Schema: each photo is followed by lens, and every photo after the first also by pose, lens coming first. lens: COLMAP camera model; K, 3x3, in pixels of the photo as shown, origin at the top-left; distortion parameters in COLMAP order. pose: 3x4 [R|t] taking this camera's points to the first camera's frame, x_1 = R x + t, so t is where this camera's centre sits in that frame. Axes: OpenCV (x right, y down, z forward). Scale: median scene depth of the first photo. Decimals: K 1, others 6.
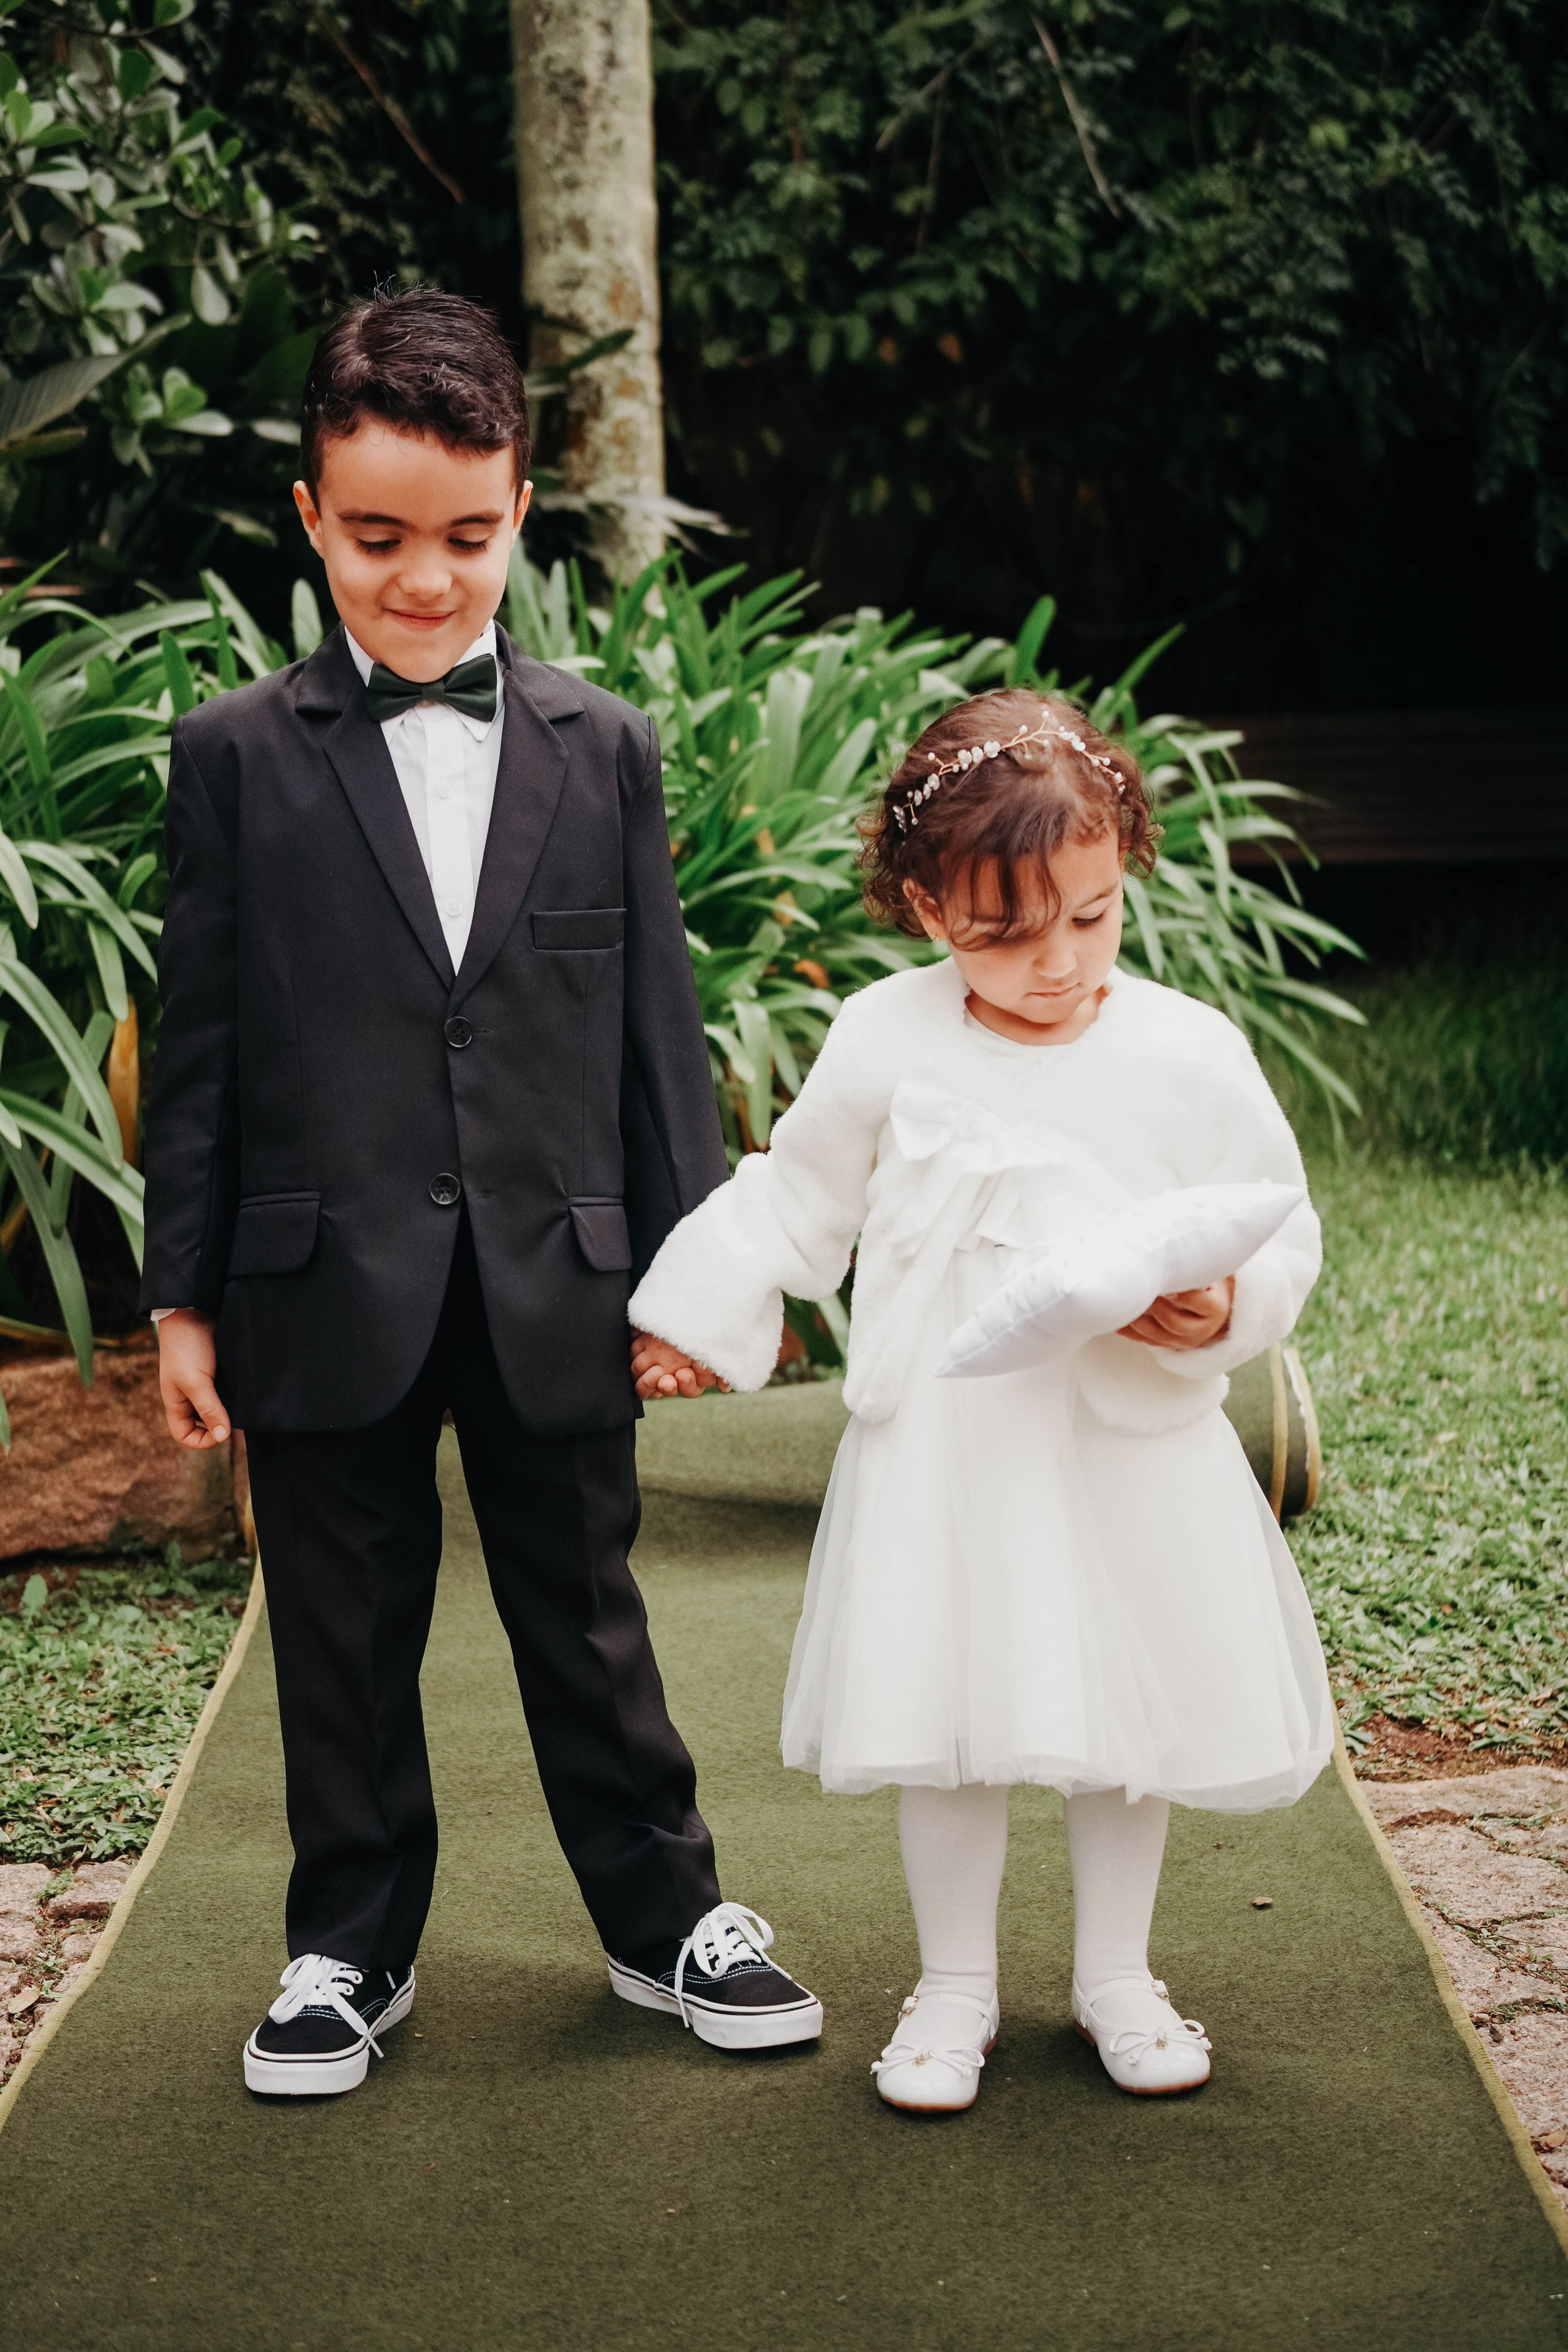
lens RADIAL K [[3603.3, 0, 784.0], [0, 3603.3, 1176.0], [0, 0, 1]] dist [0.027543, 0.111946]
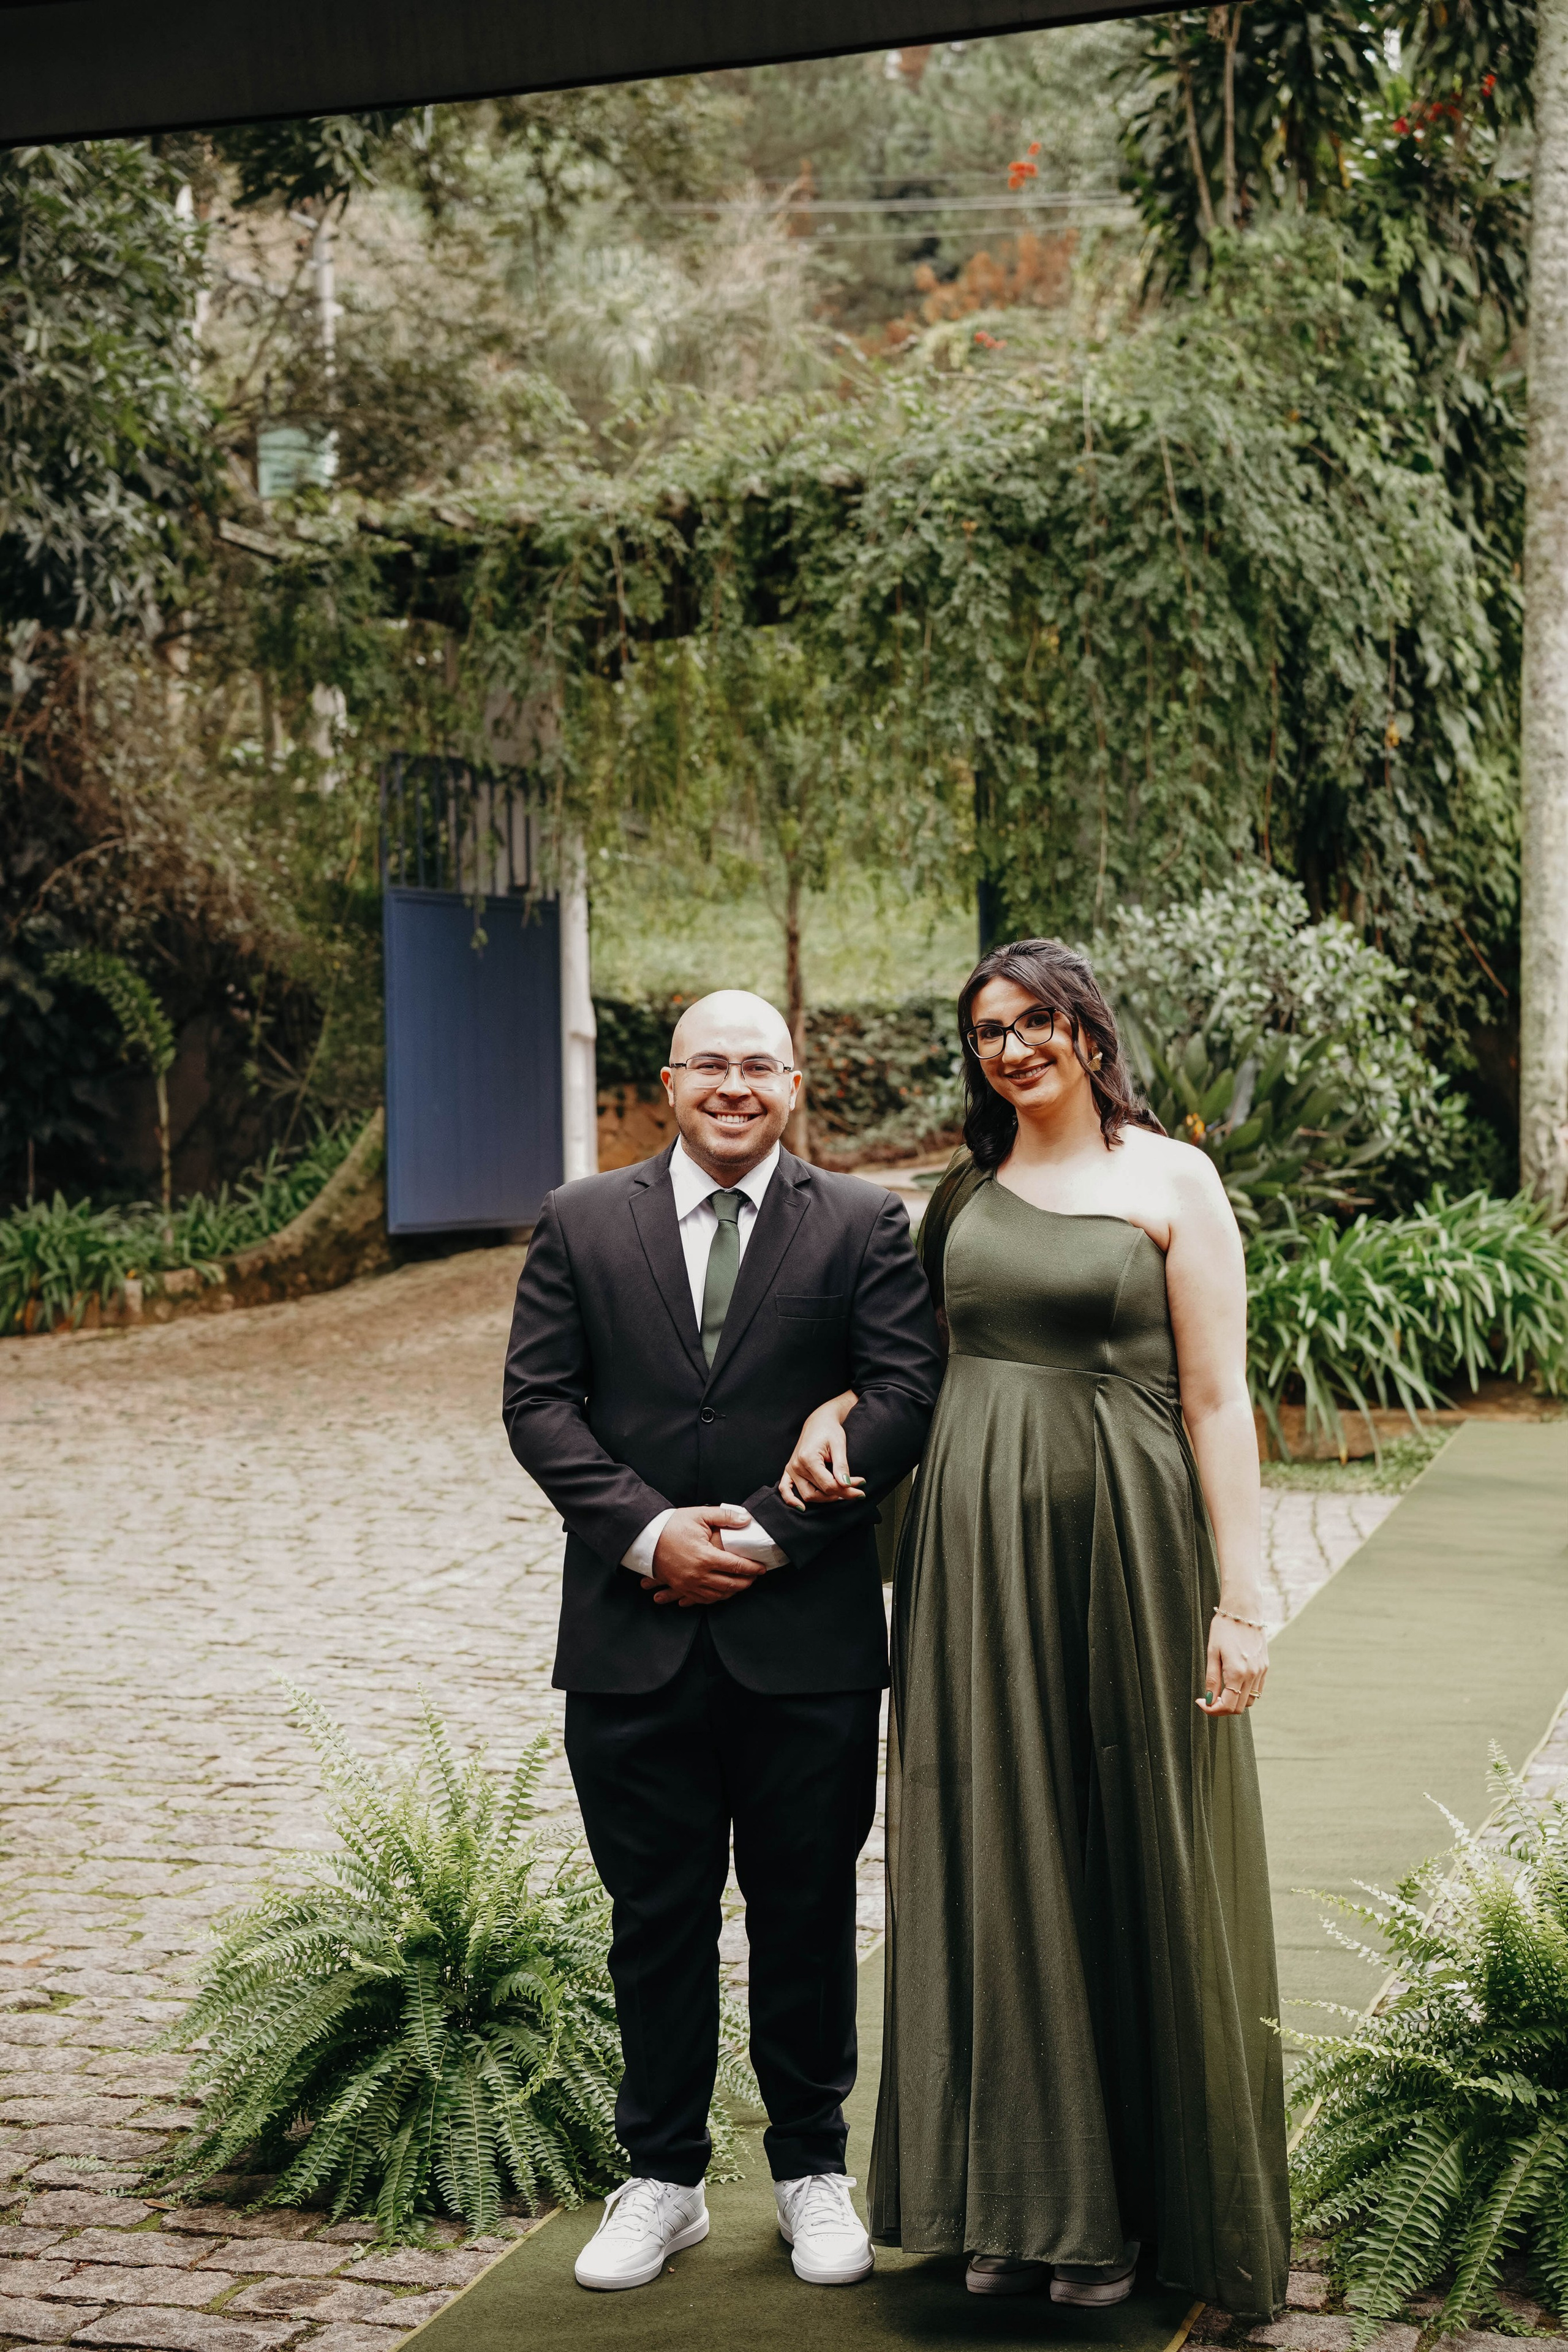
lens RADIAL K [[3607.6, 0, 792.8], [0, 3607.6, 1194.5], [0, 0, 1]] dist [0.001649, 0.401133]
pose [[0.957520, 0.048247, -0.284303, 0.138257], [-0.070480, 0.995159, -0.068490, 0.057930], [0.279622, 0.085618, 0.956285, -1.354149]]
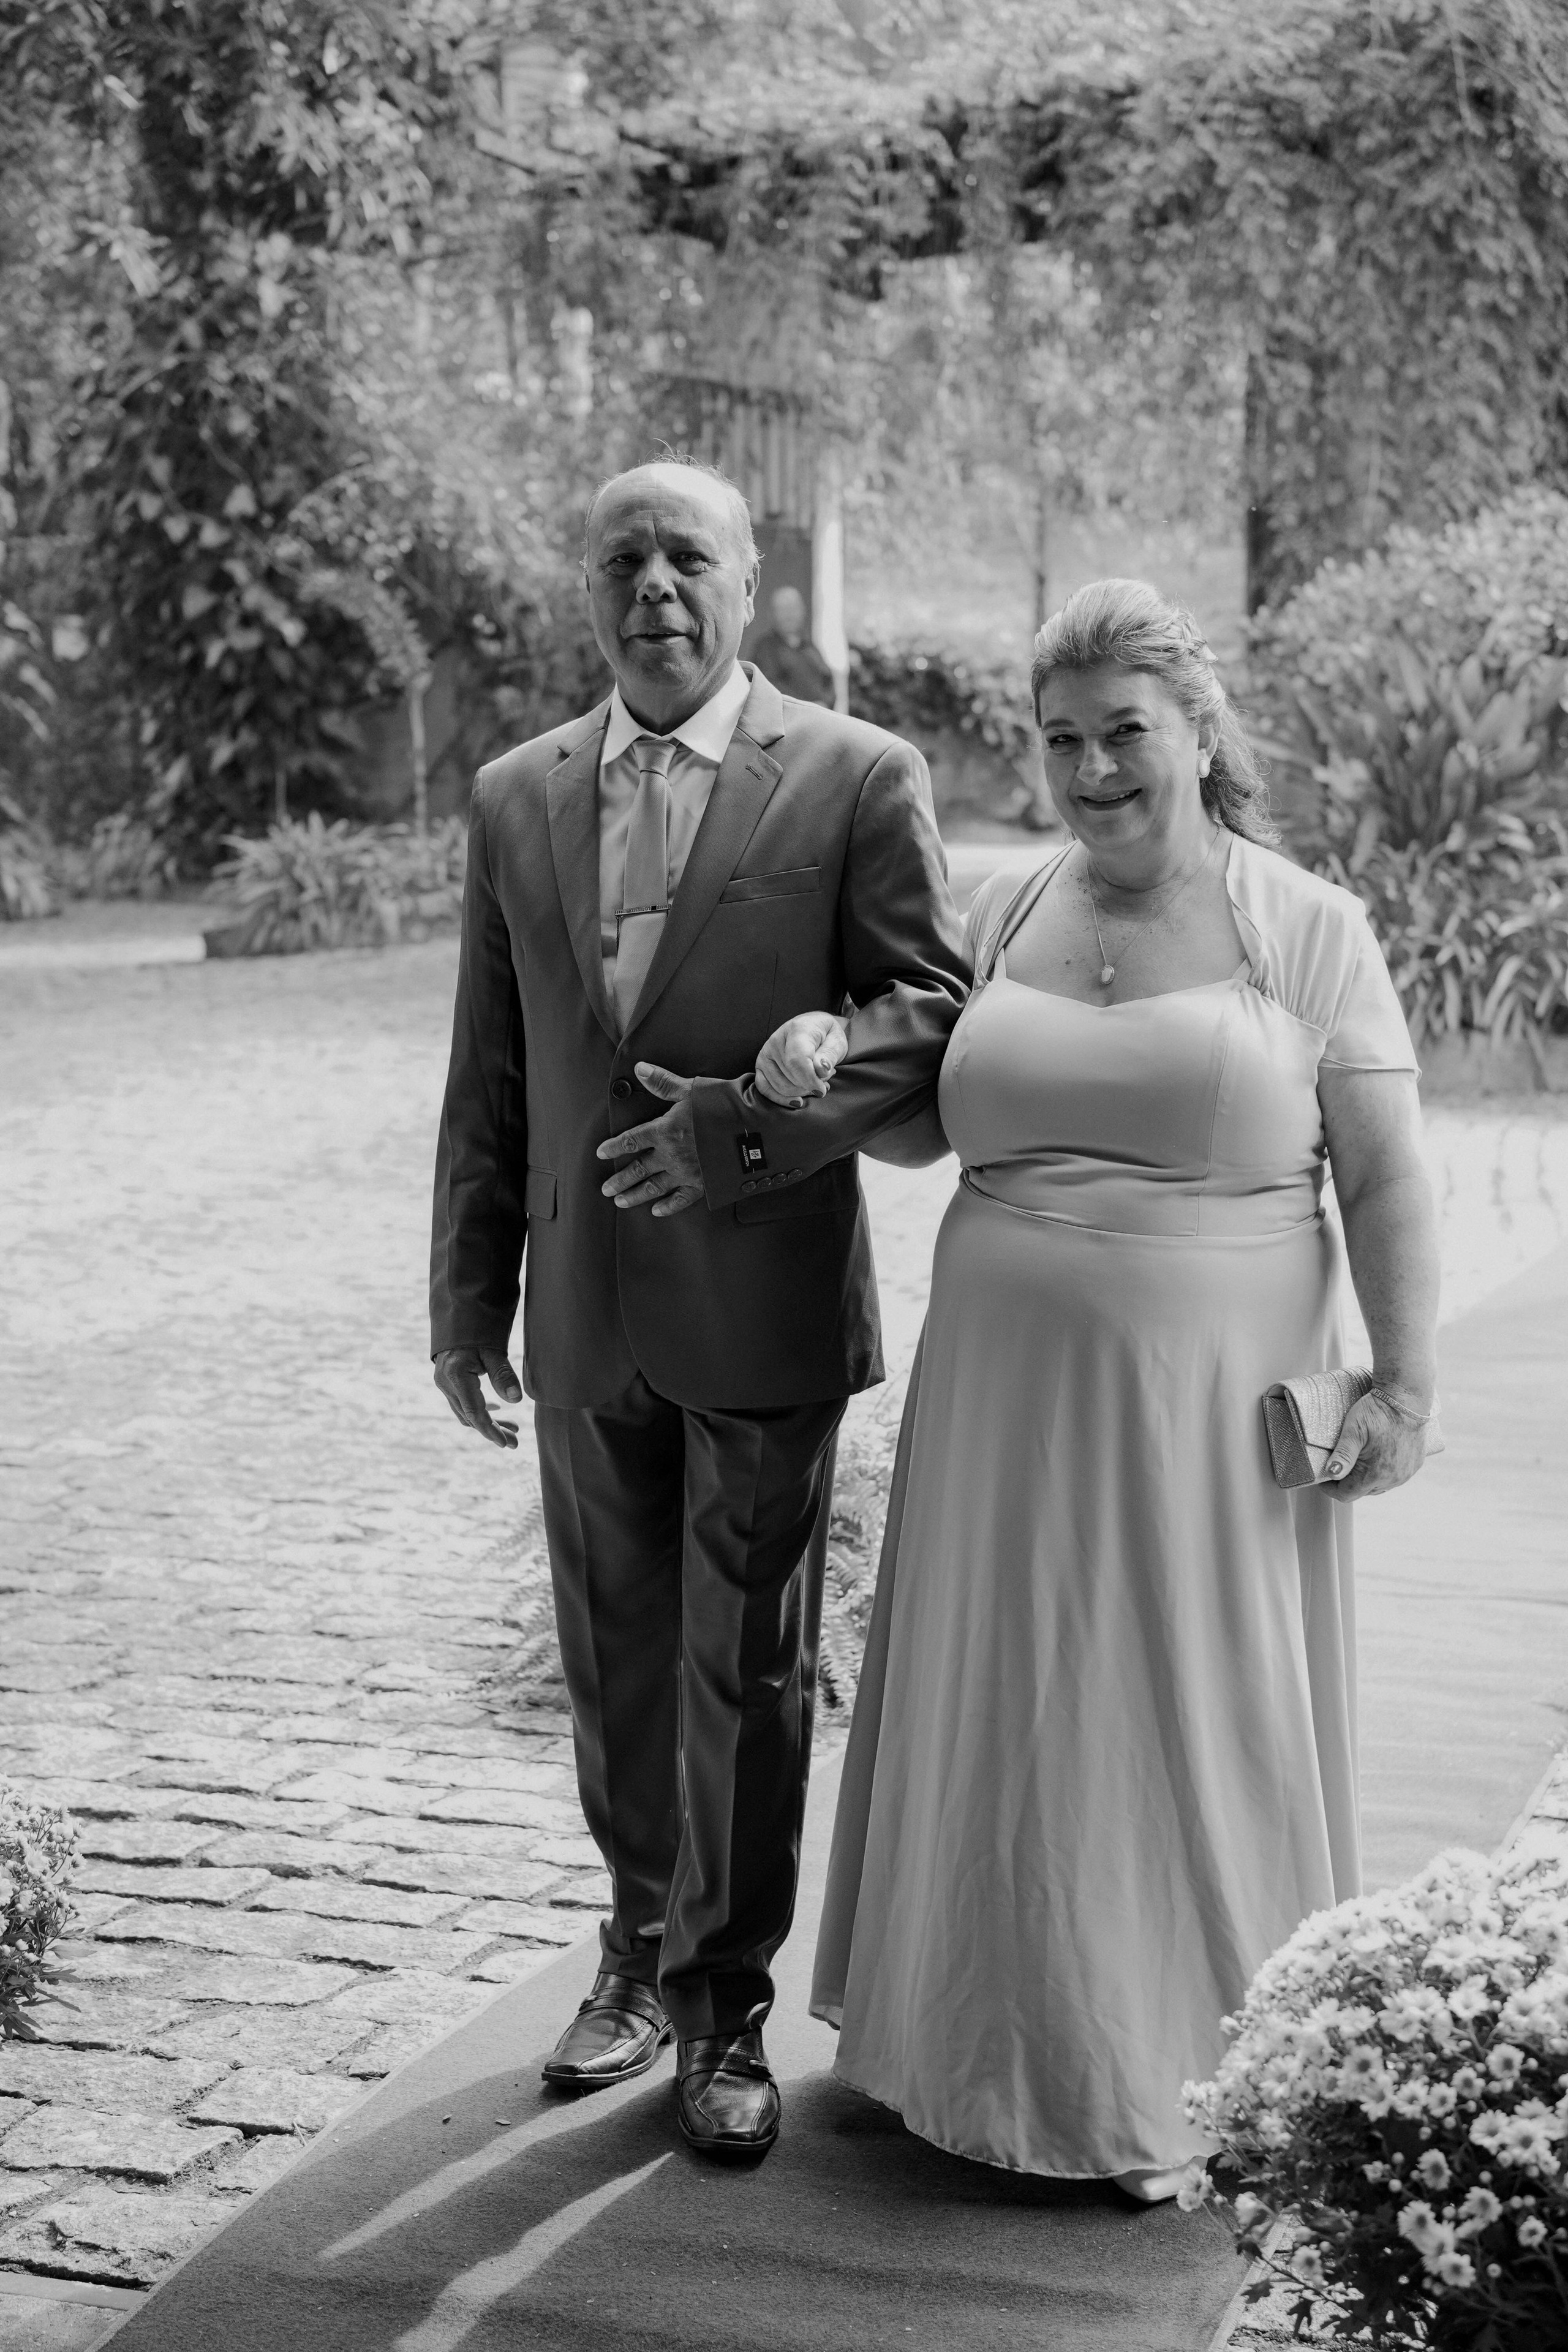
lens RADIAL K [[3609.5, 0, 793.1], [0, 3609.5, 1195.0], [0, 0, 1]] dist [-0.005443, 0.439458]
pose [[0.937370, 0.092522, -0.335823, 0.121430], [-0.088296, 0.995704, 0.027868, 0.082769], [0.336959, 0.003529, 0.941513, -1.356612]]
